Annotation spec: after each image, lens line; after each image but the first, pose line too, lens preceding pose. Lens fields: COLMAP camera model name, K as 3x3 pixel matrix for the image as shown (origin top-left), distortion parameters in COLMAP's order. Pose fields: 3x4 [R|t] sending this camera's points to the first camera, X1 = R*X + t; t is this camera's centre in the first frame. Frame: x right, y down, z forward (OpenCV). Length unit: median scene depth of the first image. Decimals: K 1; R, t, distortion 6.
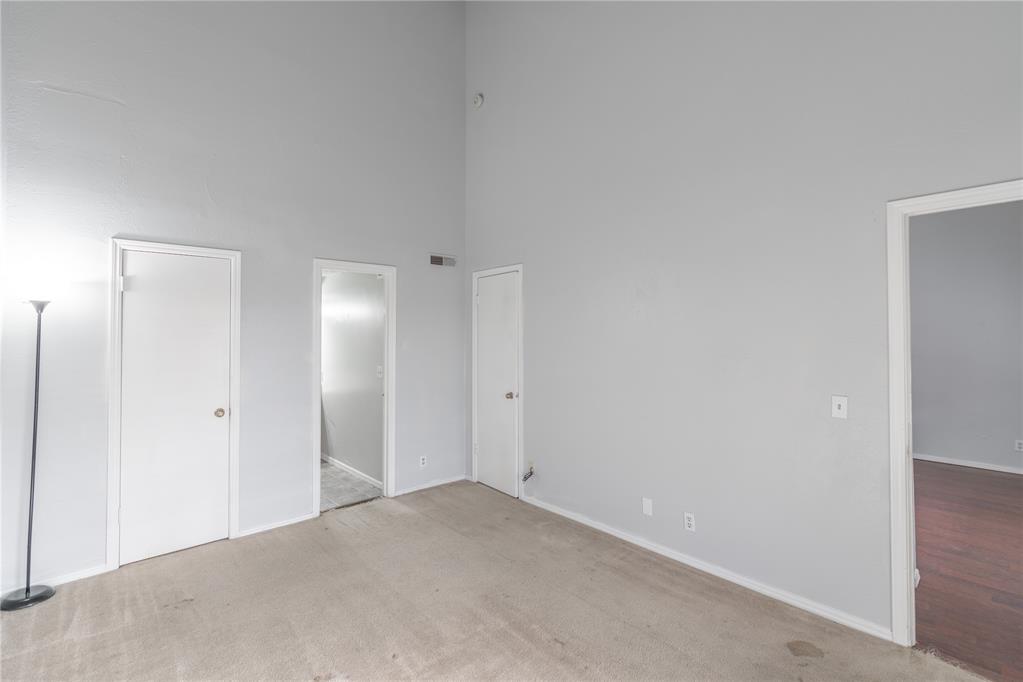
lens RADIAL K [[460.8, 0, 510.6], [0, 460.8, 334.2], [0, 0, 1]] dist [-0.005686, 0.001752]
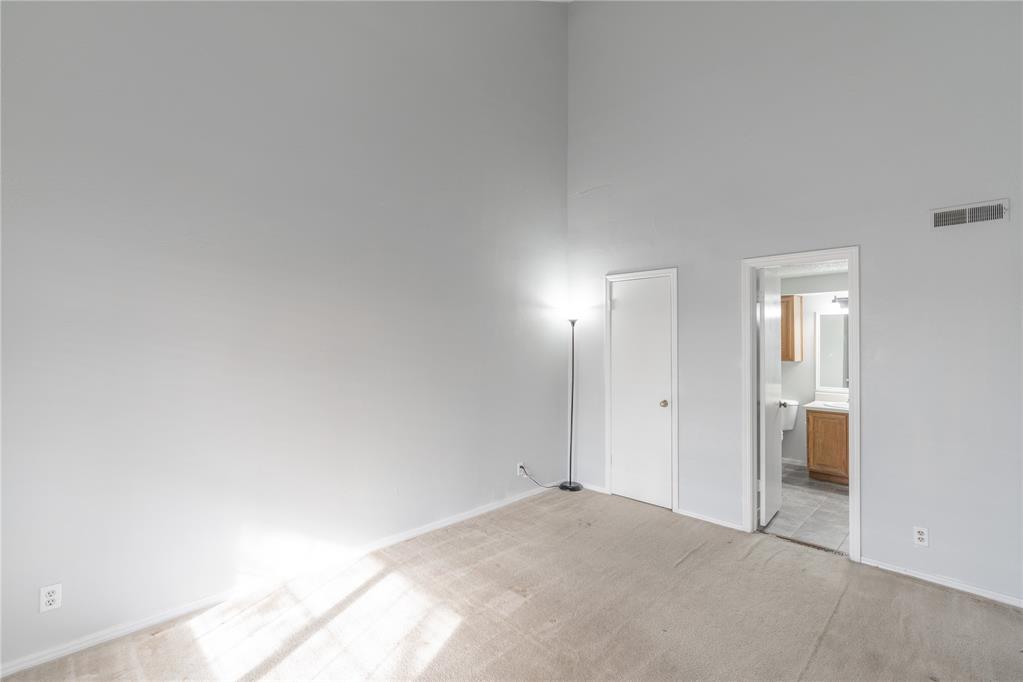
lens RADIAL K [[460.8, 0, 511.3], [0, 460.8, 341.8], [0, 0, 1]] dist [-0.005686, 0.001752]
pose [[0.061744, 0.012227, -0.998017, 0.605643], [0.003508, 0.999916, 0.012467, -0.010201], [0.998086, -0.004271, 0.061696, 0.566513]]
